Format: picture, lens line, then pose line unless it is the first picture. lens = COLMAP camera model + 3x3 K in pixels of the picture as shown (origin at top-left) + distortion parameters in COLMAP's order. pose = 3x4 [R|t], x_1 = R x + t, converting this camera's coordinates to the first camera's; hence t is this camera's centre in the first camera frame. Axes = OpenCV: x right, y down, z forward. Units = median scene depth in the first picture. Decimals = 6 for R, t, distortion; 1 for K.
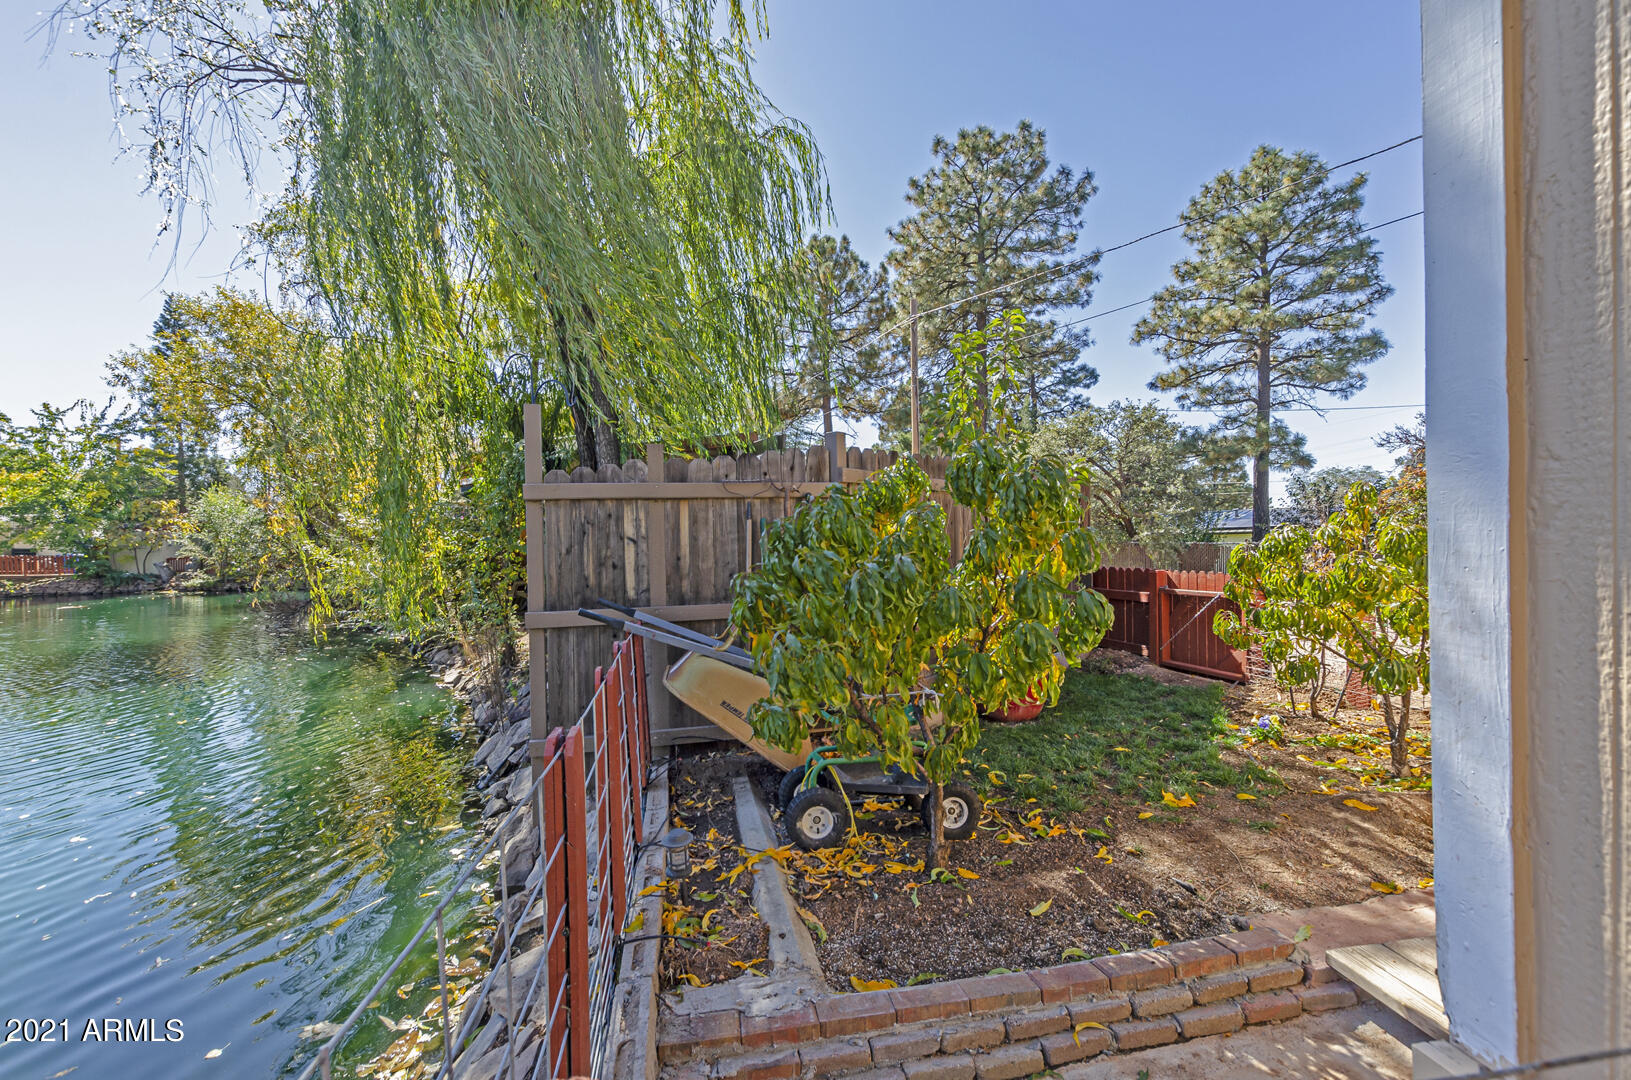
lens RADIAL K [[707.0, 0, 834.9], [0, 707.0, 547.8], [0, 0, 1]] dist [0.028472, 0.000233]
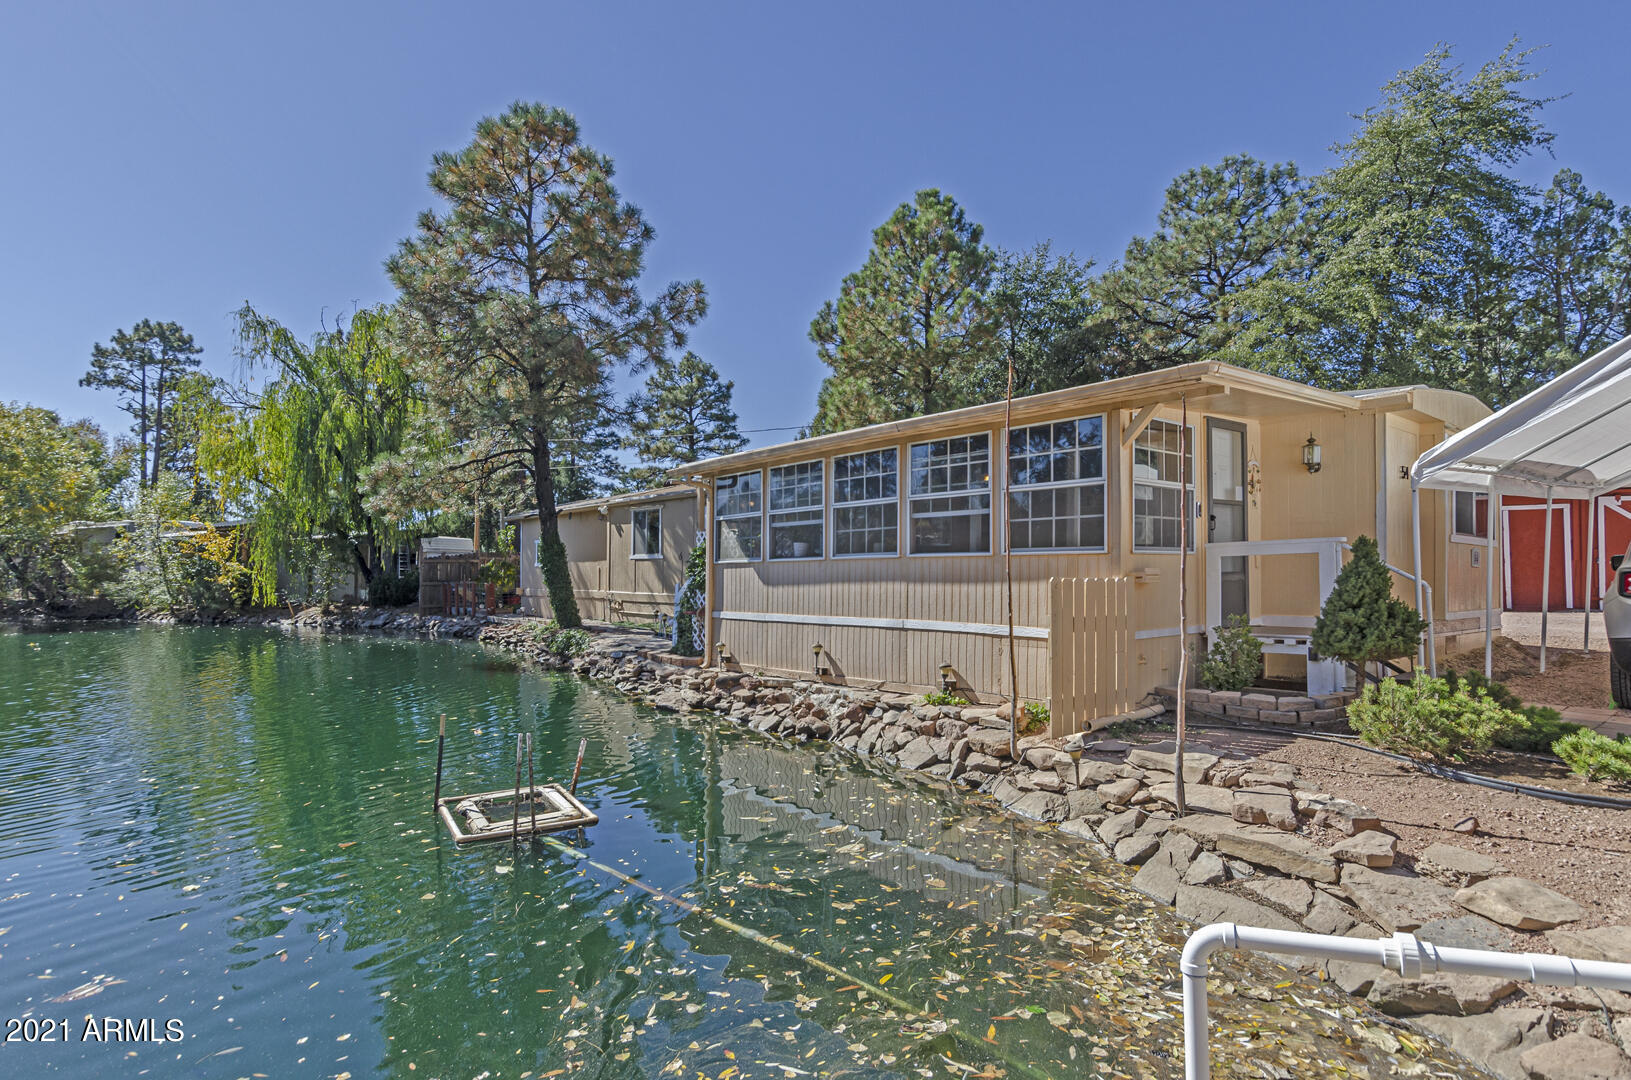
lens RADIAL K [[839.5, 0, 841.2], [0, 839.5, 540.5], [0, 0, 1]] dist [0.000282, -0.000101]
pose [[0.850610, 0.029464, 0.524971, -0.126671], [-0.008090, 0.999044, -0.042964, -0.002700], [-0.525735, 0.032298, 0.850035, -0.724829]]
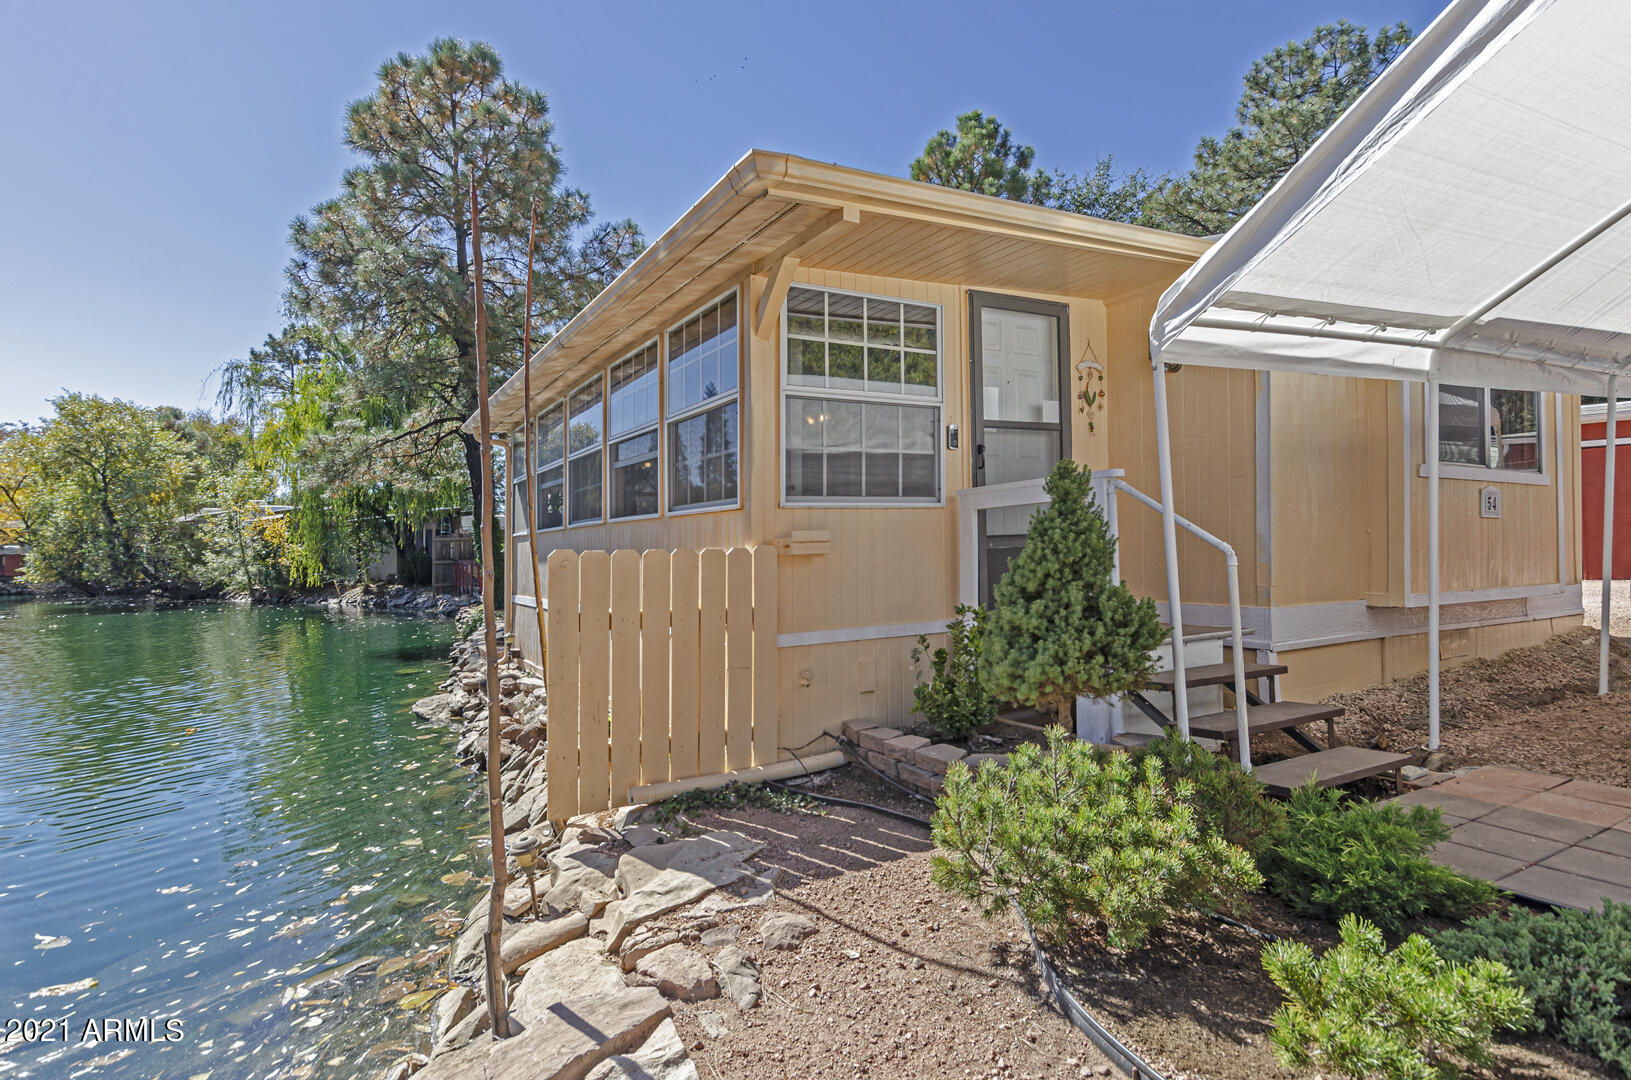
lens RADIAL K [[840.7, 0, 833.4], [0, 840.7, 524.8], [0, 0, 1]] dist [0.002052, 0.000576]
pose [[0.930005, 0.002286, 0.367540, 0.005865], [0.008775, 0.999558, -0.028421, -0.002629], [-0.367442, 0.029657, 0.929573, -0.708398]]
